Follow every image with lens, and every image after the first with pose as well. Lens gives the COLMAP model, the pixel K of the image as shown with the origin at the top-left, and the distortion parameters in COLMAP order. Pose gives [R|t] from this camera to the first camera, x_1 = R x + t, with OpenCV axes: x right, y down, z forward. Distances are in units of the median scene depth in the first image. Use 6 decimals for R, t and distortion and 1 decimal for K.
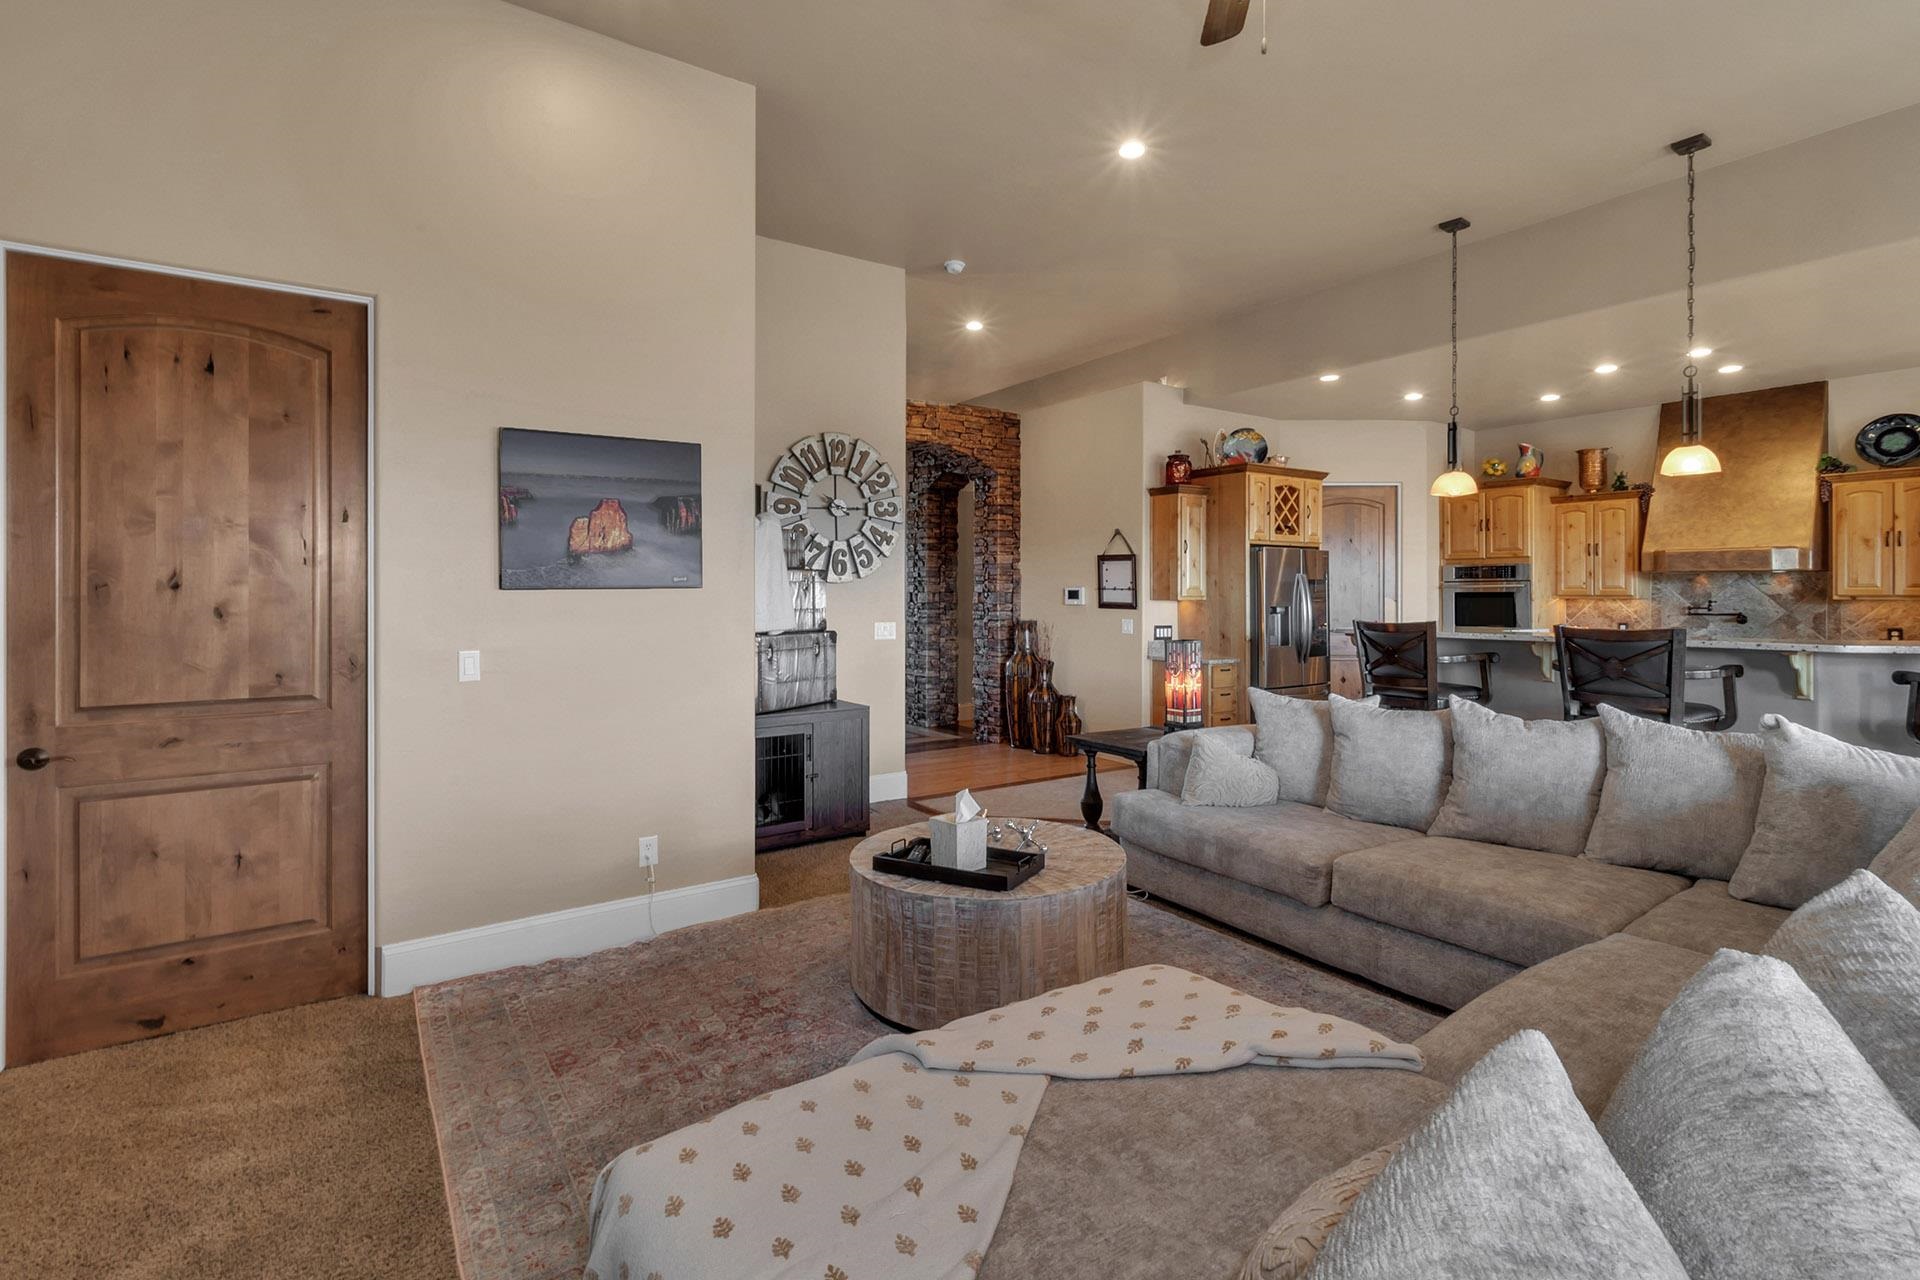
lens RADIAL K [[885.5, 0, 967.6], [0, 885.5, 591.4], [0, 0, 1]] dist [0.001358, 0.000436]
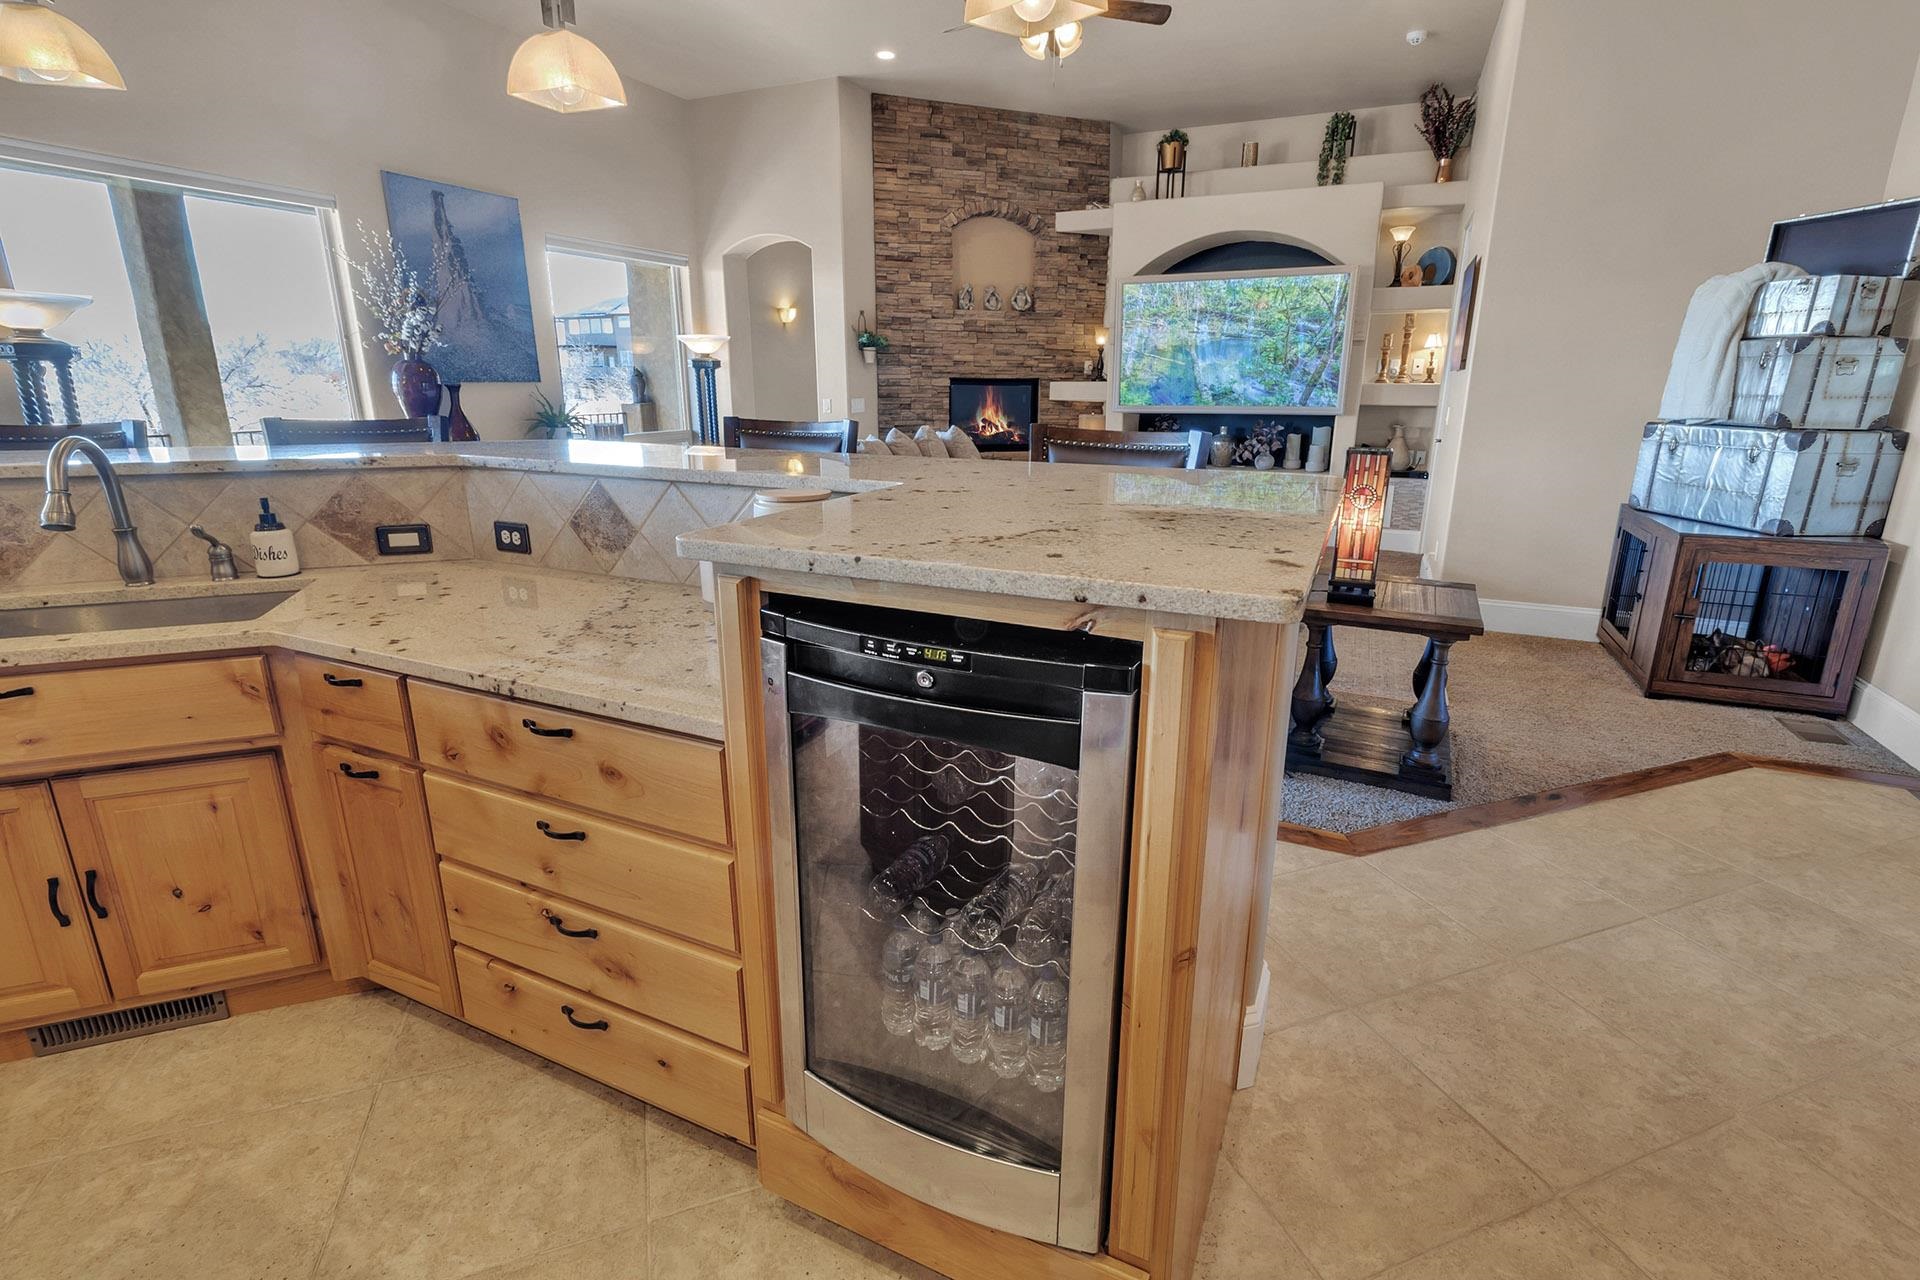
lens RADIAL K [[878.5, 0, 965.5], [0, 878.5, 616.3], [0, 0, 1]] dist [0.002415, 0.000880]
pose [[-0.862645, 0.131823, -0.488330, 0.660845], [-0.000814, 0.965079, 0.261959, 0.004982], [0.505810, 0.226375, -0.832413, 1.133477]]
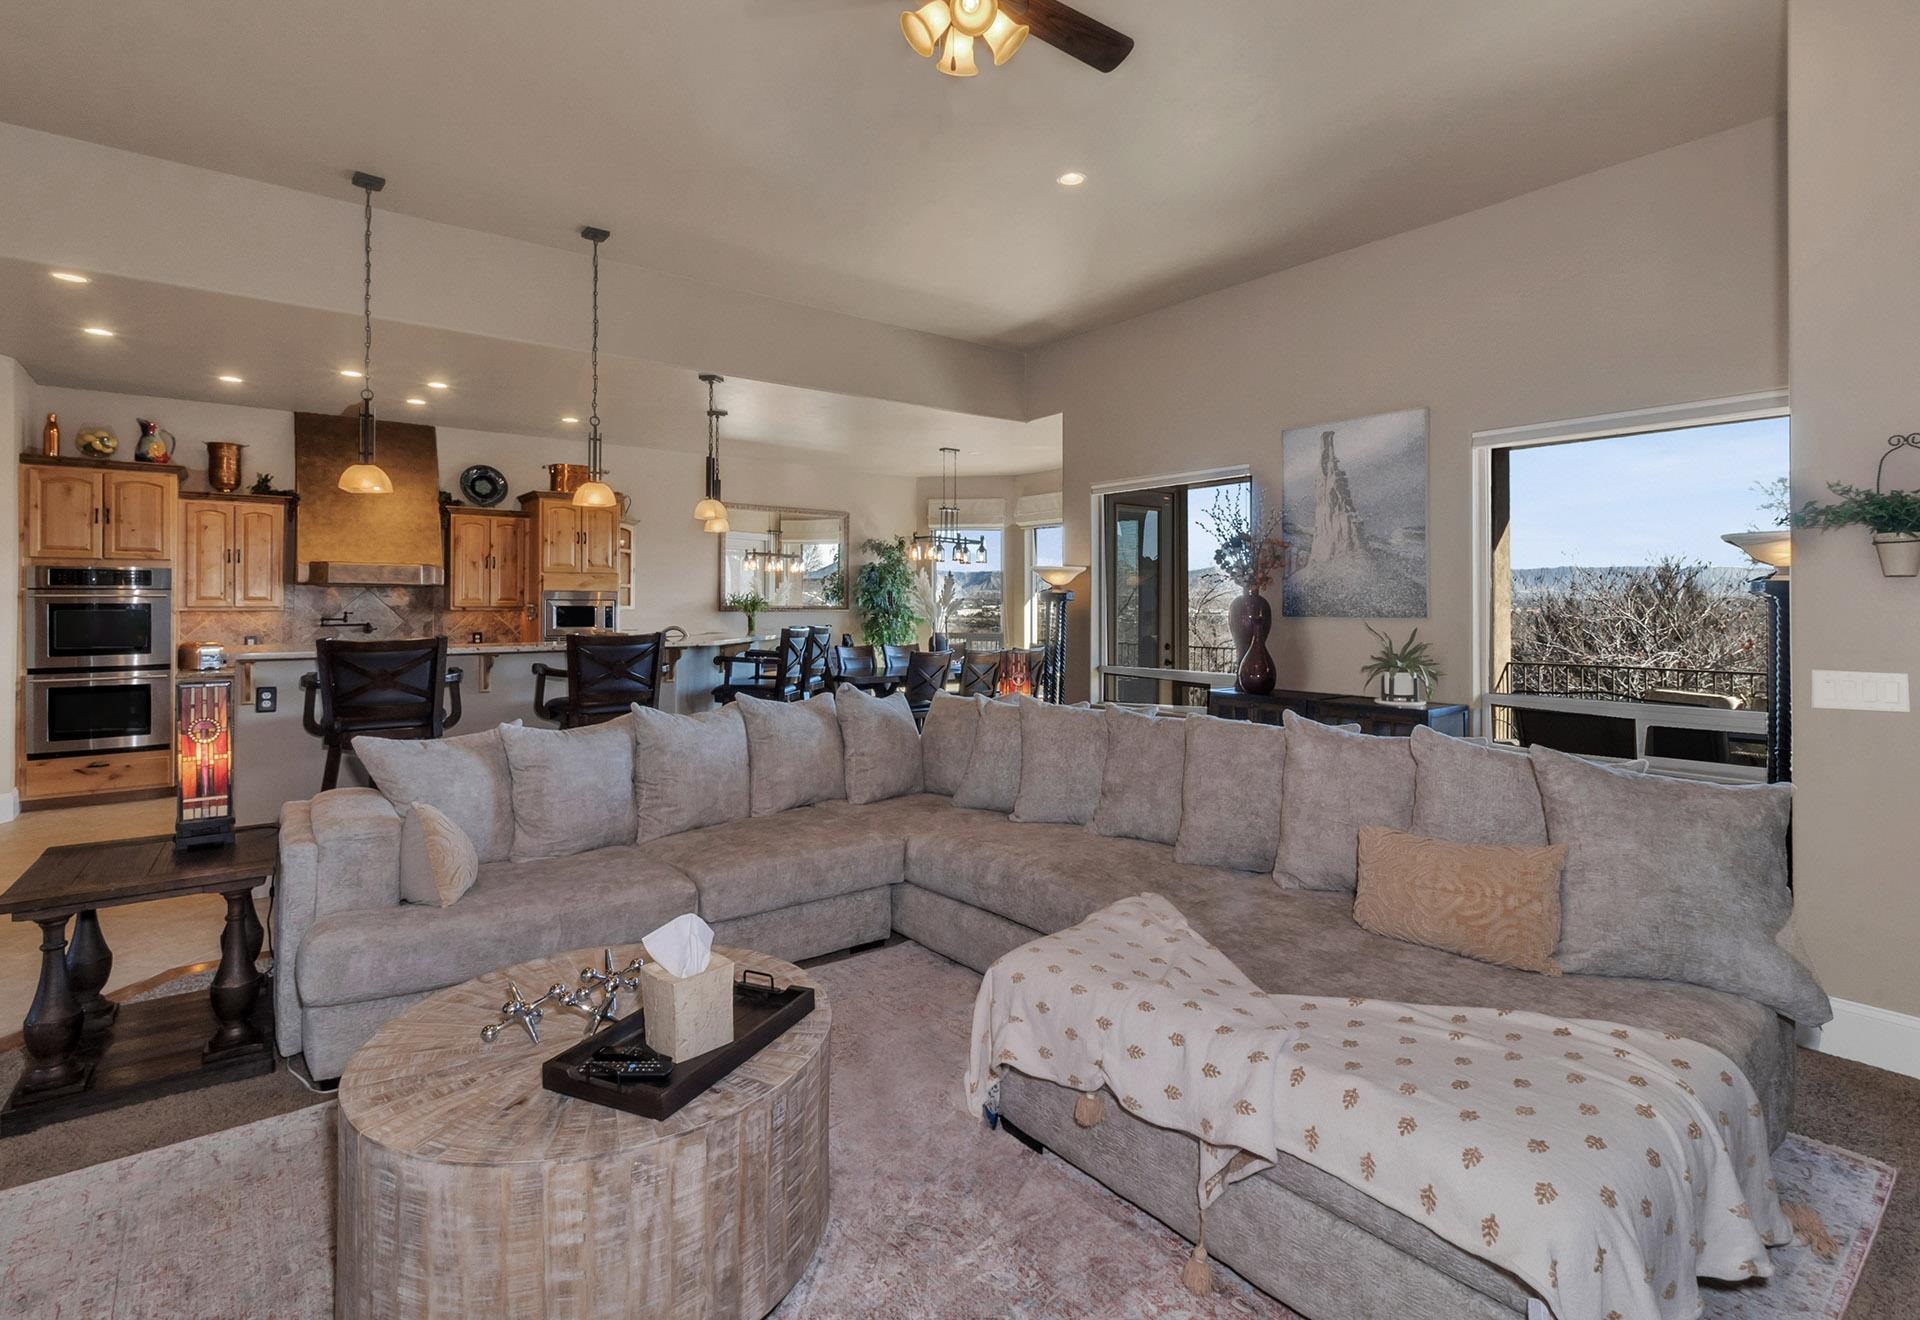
lens RADIAL K [[920.0, 0, 941.4], [0, 920.0, 594.1], [0, 0, 1]] dist [0.011081, -0.000113]
pose [[-0.040672, 0.011906, 0.999102, -0.334062], [-0.002626, 0.999924, -0.012023, 0.000700], [-0.999169, -0.003113, -0.040638, 0.421116]]
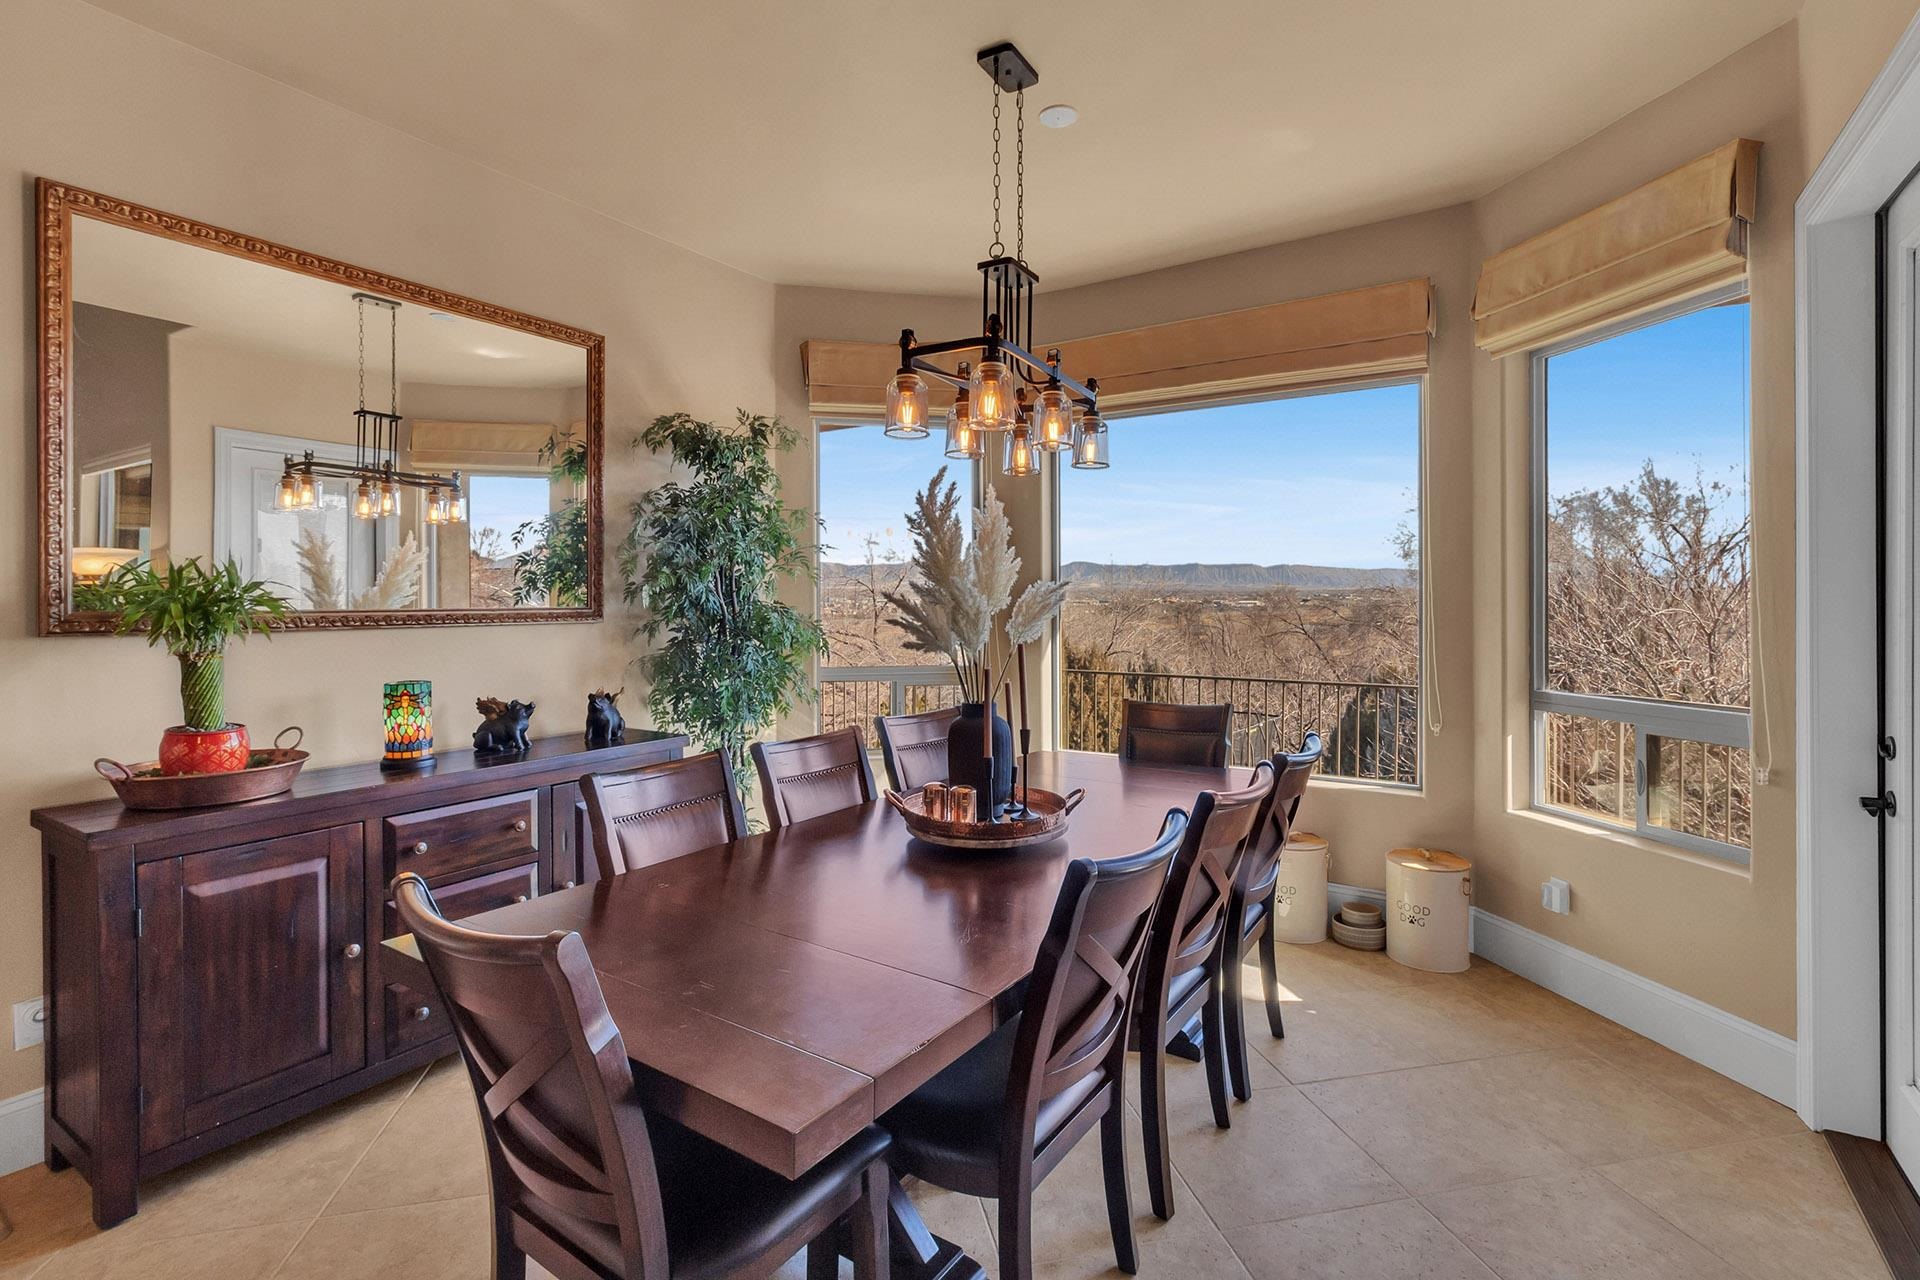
lens RADIAL K [[897.0, 0, 966.8], [0, 897.0, 595.6], [0, 0, 1]] dist [0.000581, 0.000734]
pose [[-0.379164, 0.006052, 0.925310, 0.854725], [0.007630, 0.999965, -0.003413, -0.001750], [-0.925298, 0.005765, -0.379197, 0.534354]]
